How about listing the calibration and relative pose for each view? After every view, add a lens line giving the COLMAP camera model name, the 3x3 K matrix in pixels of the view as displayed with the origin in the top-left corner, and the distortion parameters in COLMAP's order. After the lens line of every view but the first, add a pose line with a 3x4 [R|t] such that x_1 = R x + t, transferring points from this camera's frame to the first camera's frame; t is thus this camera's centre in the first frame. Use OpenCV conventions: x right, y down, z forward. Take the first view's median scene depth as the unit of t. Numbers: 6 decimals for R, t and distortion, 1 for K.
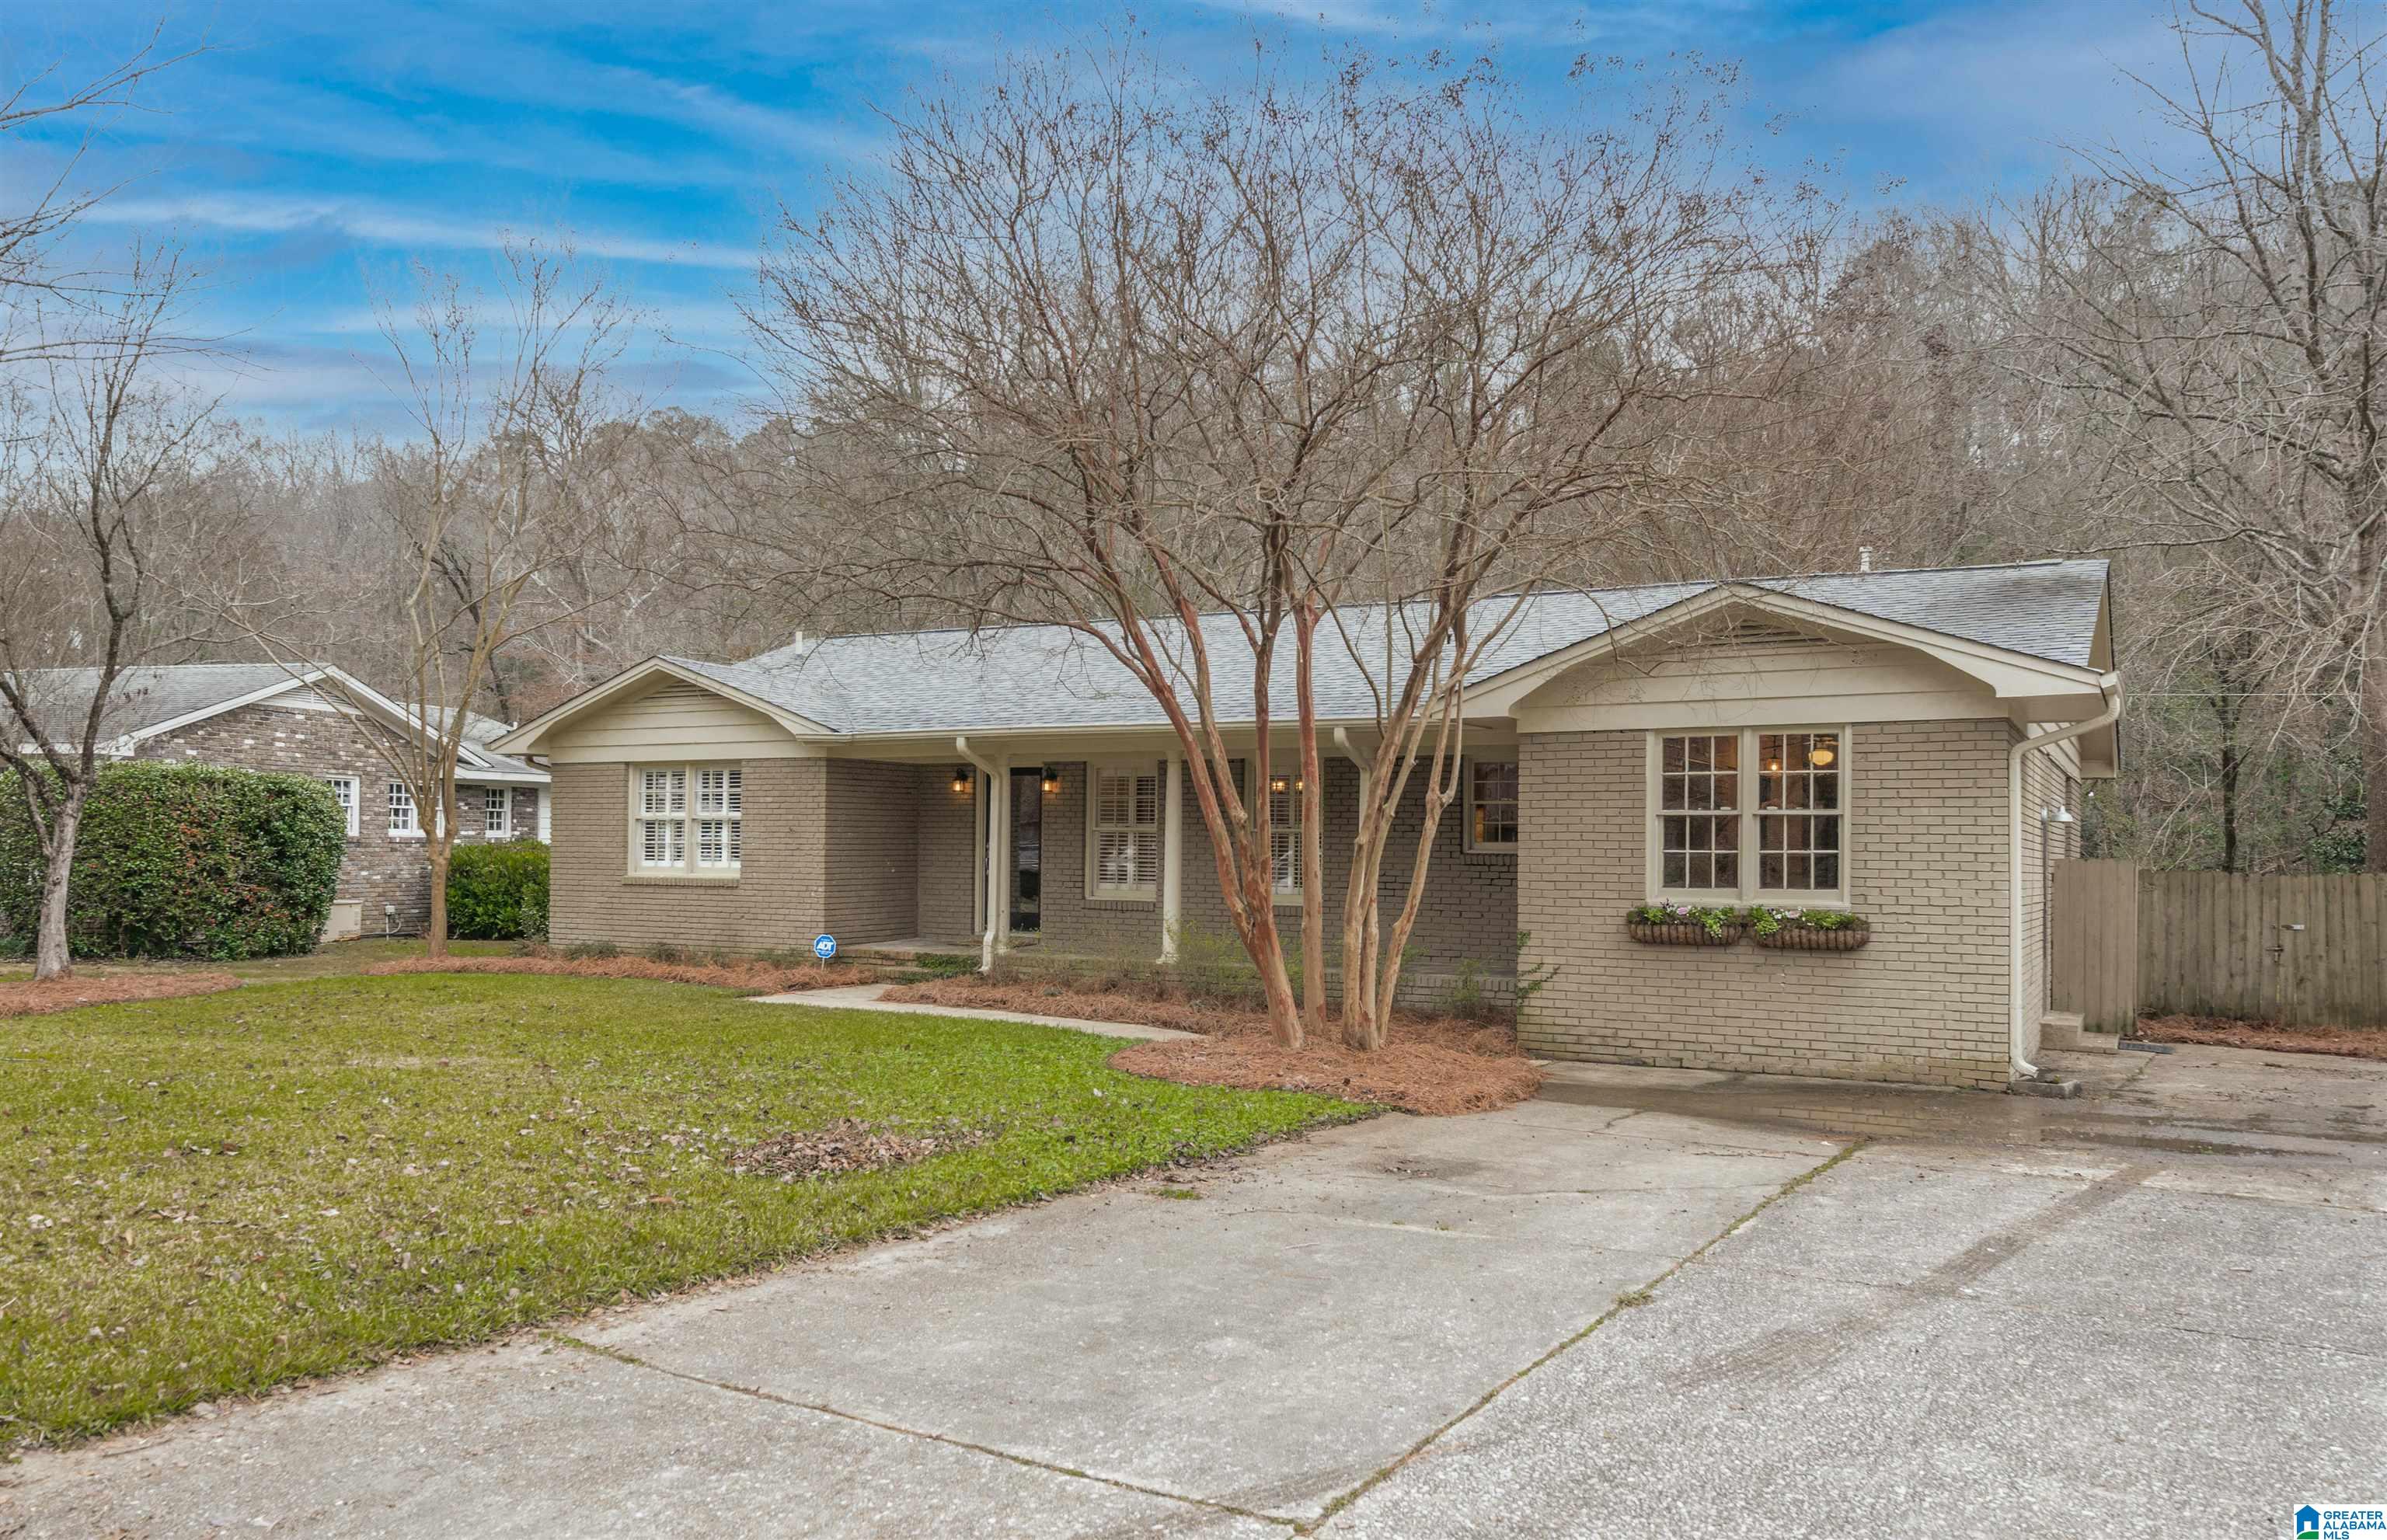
lens RADIAL K [[1632.4, 0, 1192.4], [0, 1632.4, 777.2], [0, 0, 1]] dist [-0.005365, -0.000194]
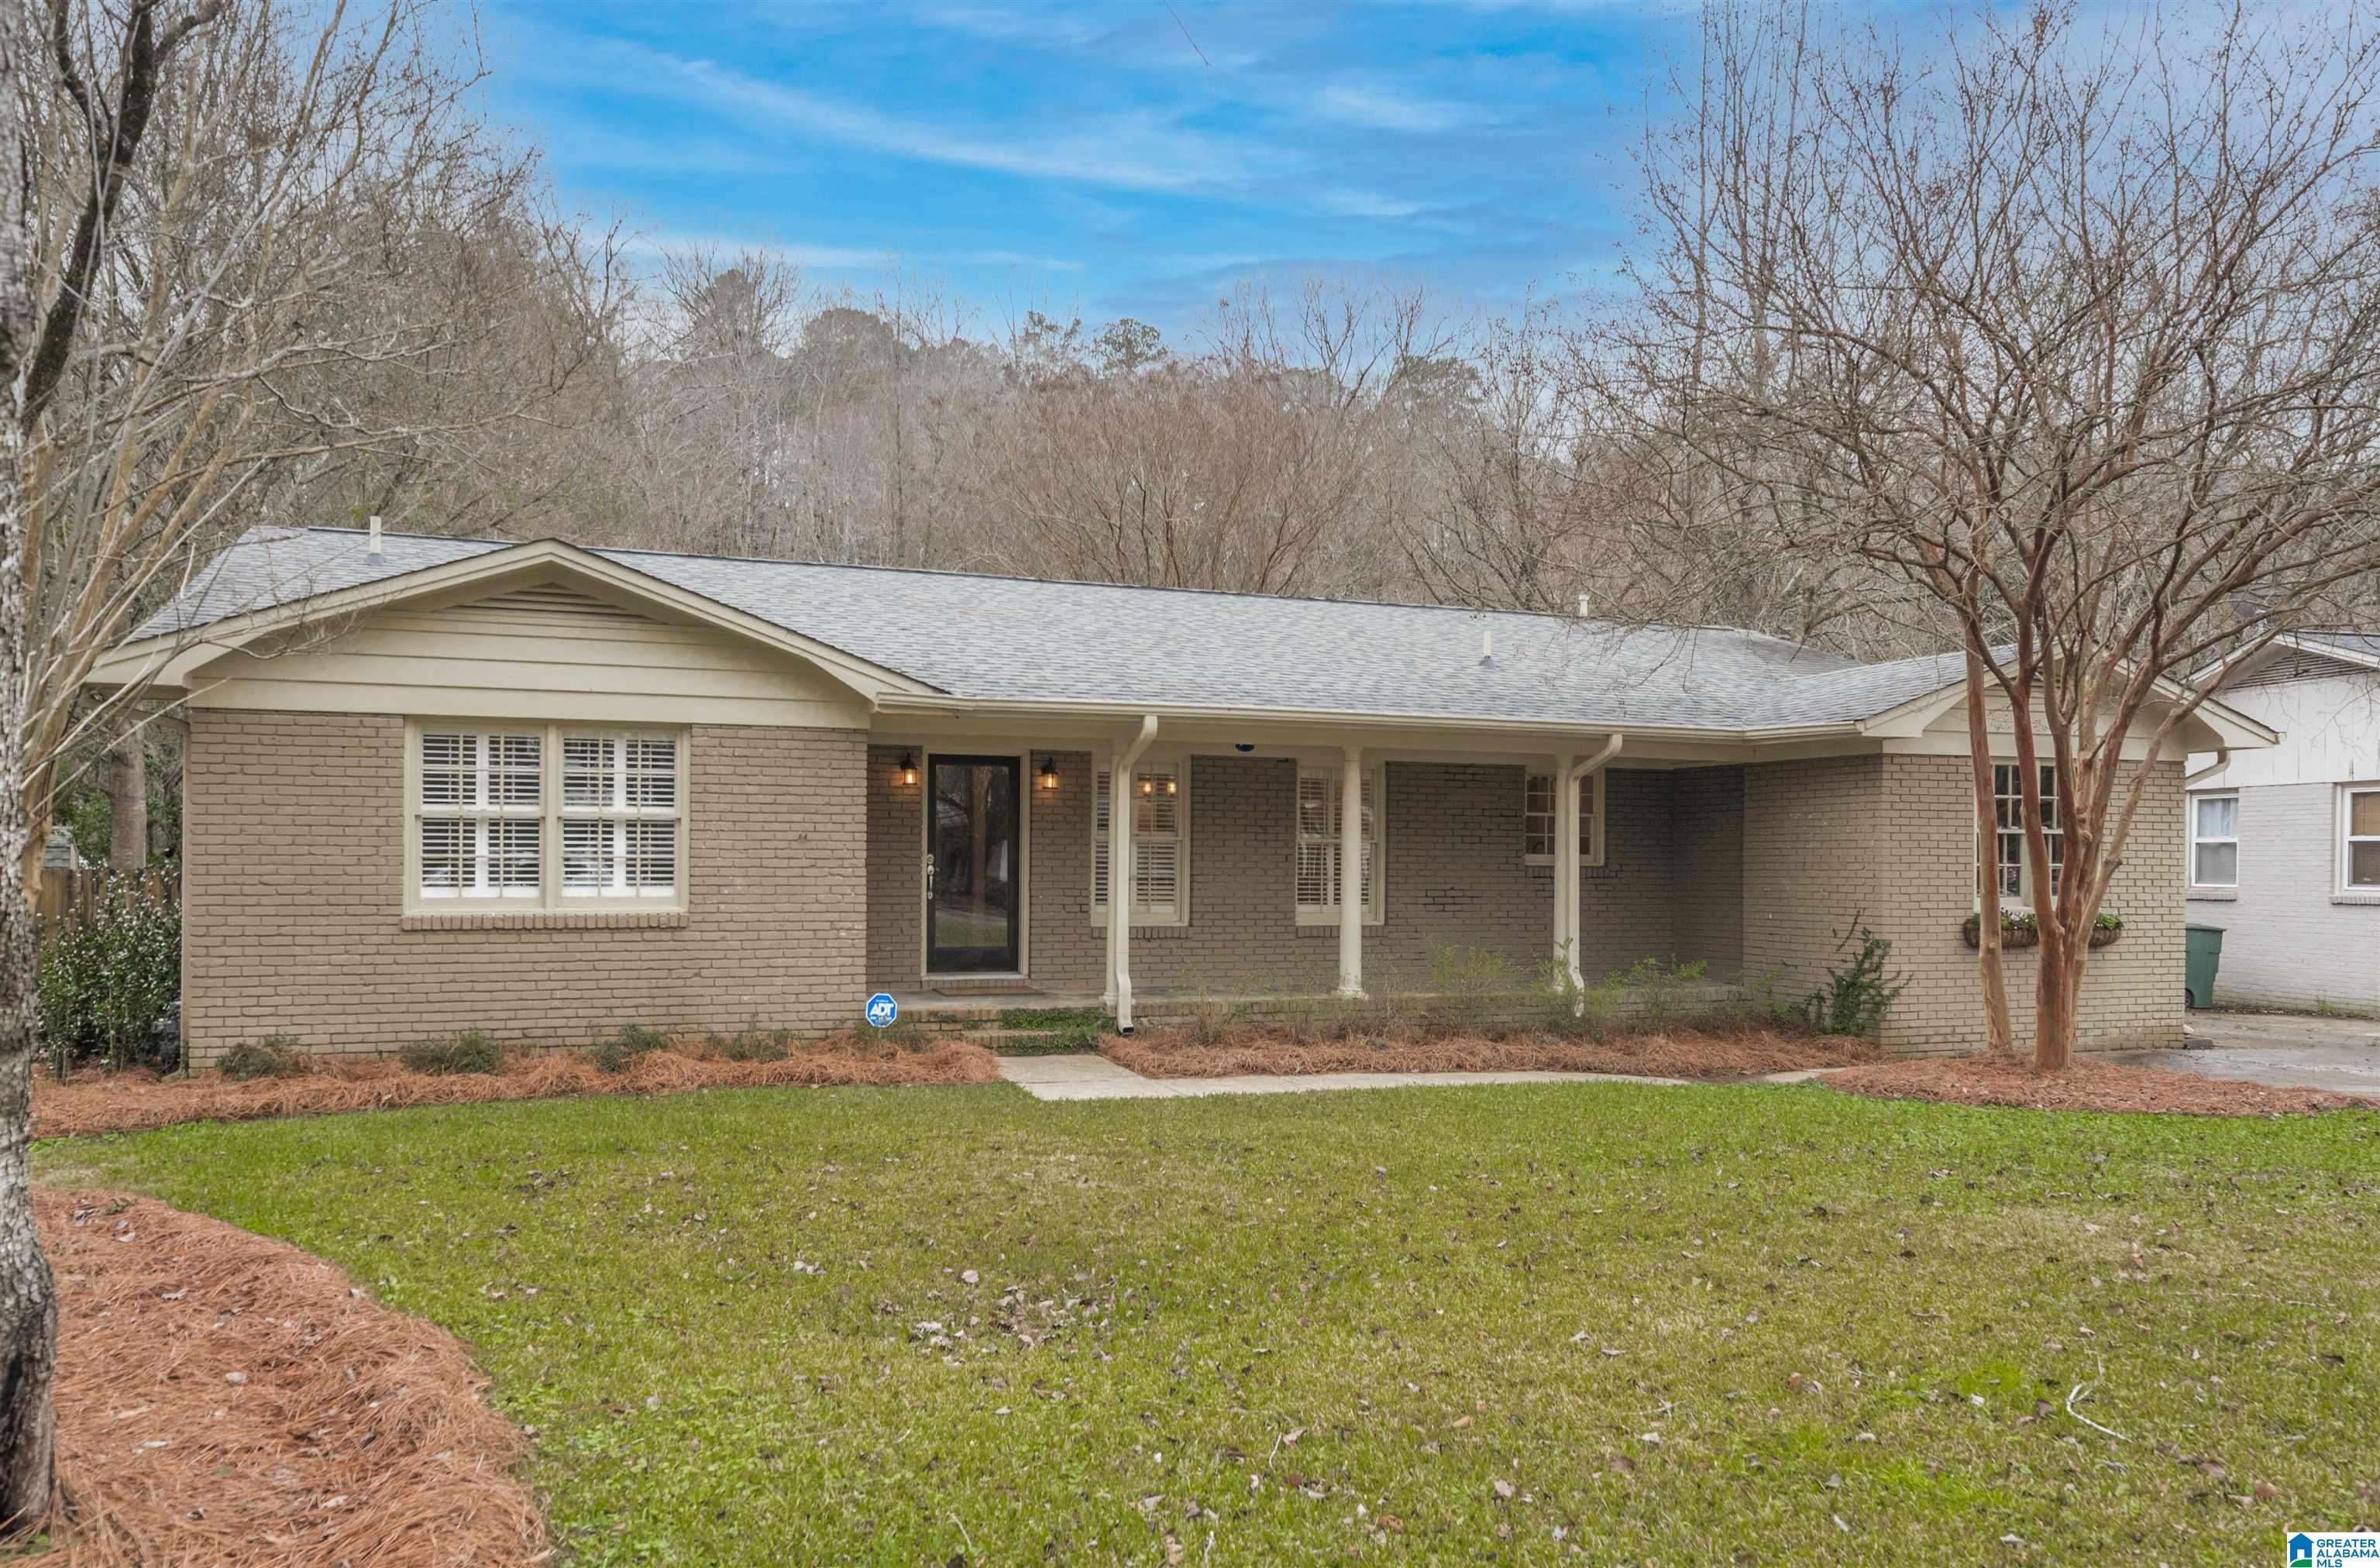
lens RADIAL K [[1664.1, 0, 1186.2], [0, 1664.1, 801.4], [0, 0, 1]] dist [-0.012284, -0.001435]
pose [[0.669219, 0.020092, 0.742794, -0.632044], [-0.032660, 0.999464, 0.002389, 0.011056], [-0.742347, -0.025858, 0.669516, 0.434923]]
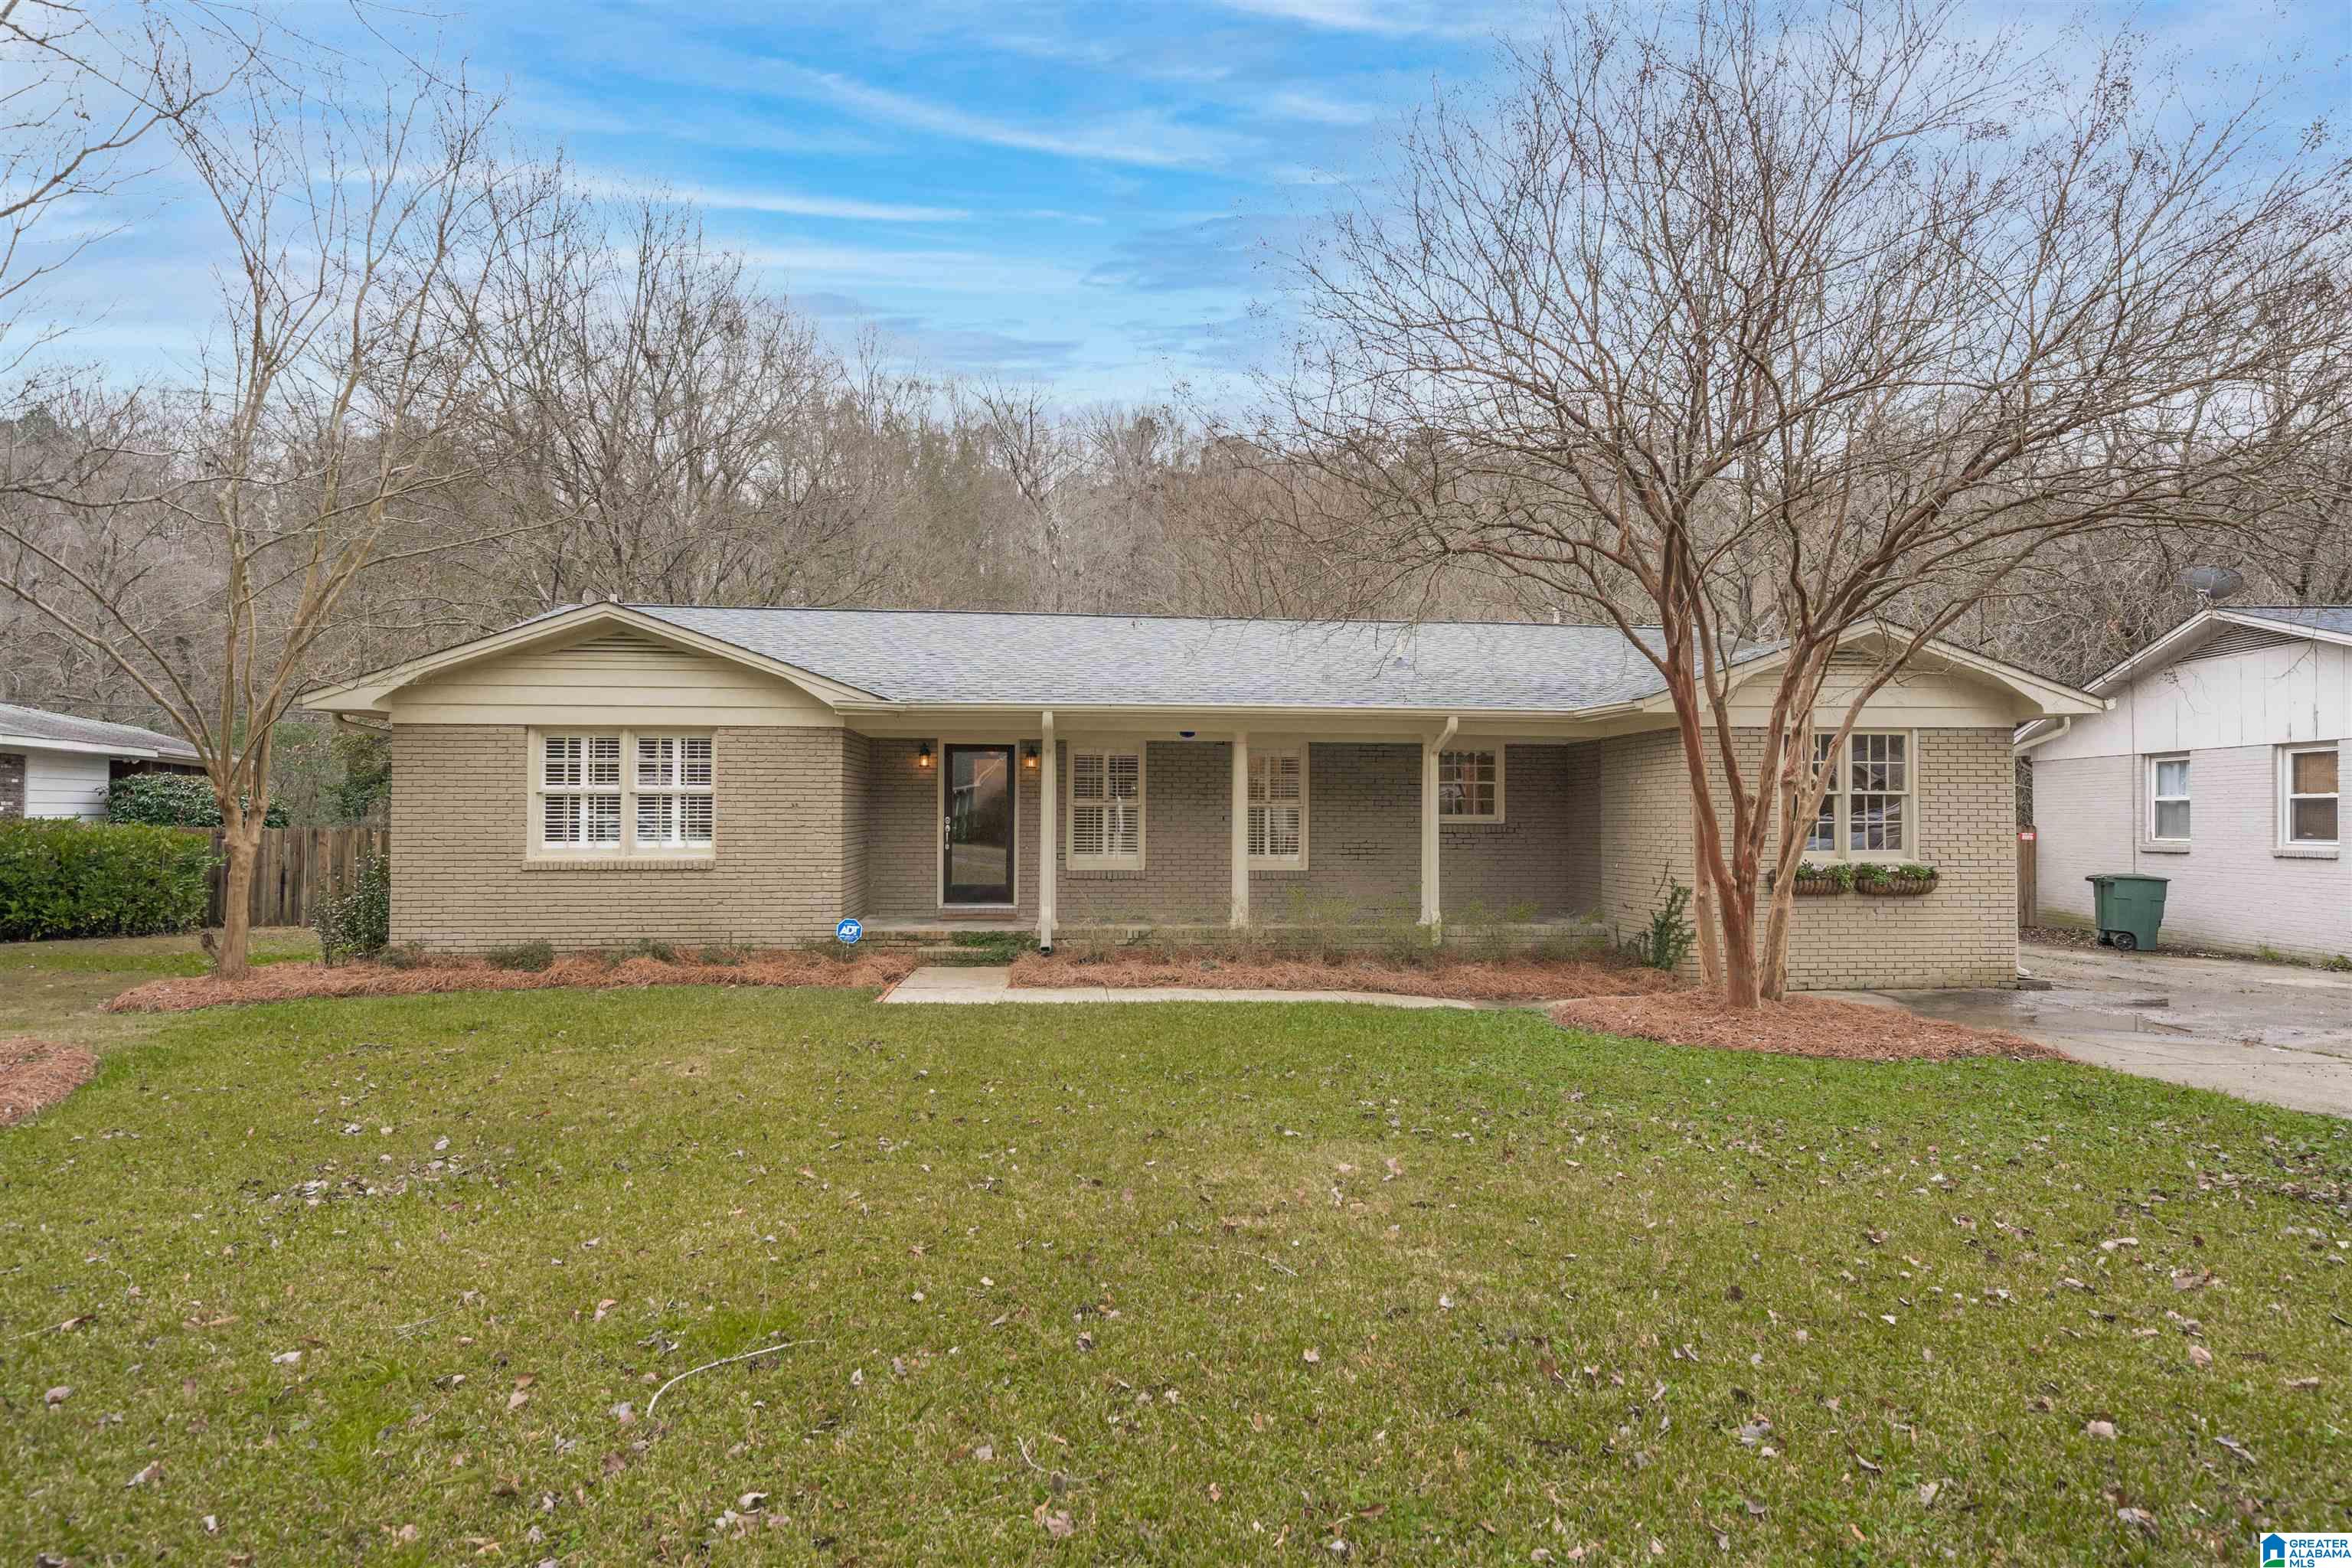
lens RADIAL K [[1174.3, 0, 1186.8], [0, 1174.3, 770.0], [0, 0, 1]] dist [-0.002965, -0.001146]
pose [[0.837547, 0.014549, 0.546172, -0.416833], [-0.017734, 0.999843, 0.000562, 0.007901], [-0.546078, -0.010156, 0.837673, 0.326929]]
